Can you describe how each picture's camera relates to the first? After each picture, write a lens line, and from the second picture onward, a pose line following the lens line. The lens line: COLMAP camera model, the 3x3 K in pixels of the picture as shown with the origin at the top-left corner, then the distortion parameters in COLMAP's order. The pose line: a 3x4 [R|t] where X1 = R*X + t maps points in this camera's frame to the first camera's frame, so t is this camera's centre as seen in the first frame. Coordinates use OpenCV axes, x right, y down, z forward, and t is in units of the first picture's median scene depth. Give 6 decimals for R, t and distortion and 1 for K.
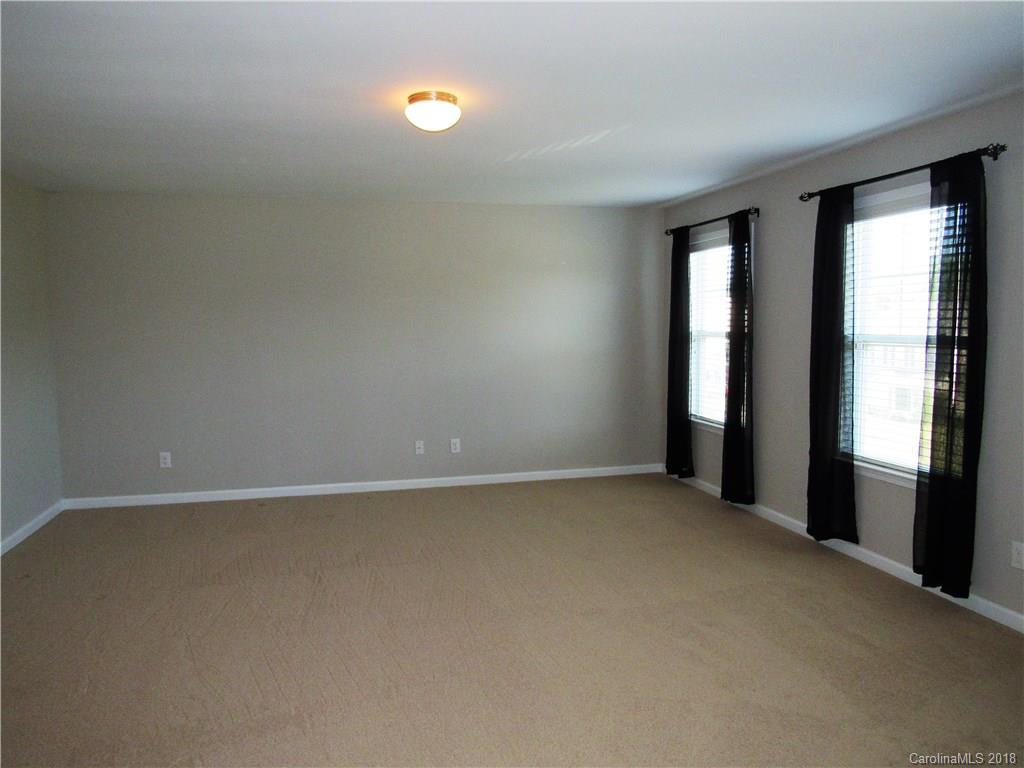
lens RADIAL K [[728.7, 0, 504.9], [0, 728.7, 387.8], [0, 0, 1]] dist [-0.029265, 0.009681]
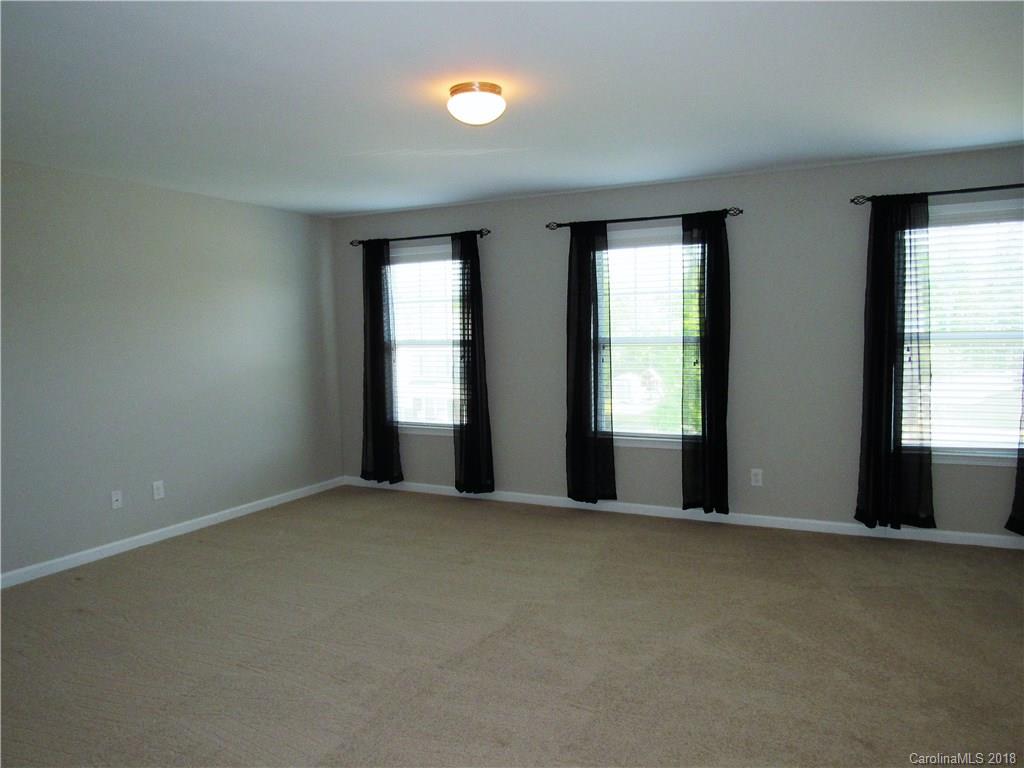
lens RADIAL K [[728.7, 0, 506.3], [0, 728.7, 382.4], [0, 0, 1]] dist [-0.029265, 0.009681]
pose [[0.665231, -0.062866, 0.743986, -0.474639], [0.082878, 0.996509, 0.010099, -0.018055], [-0.742023, 0.054941, 0.668119, 0.221964]]
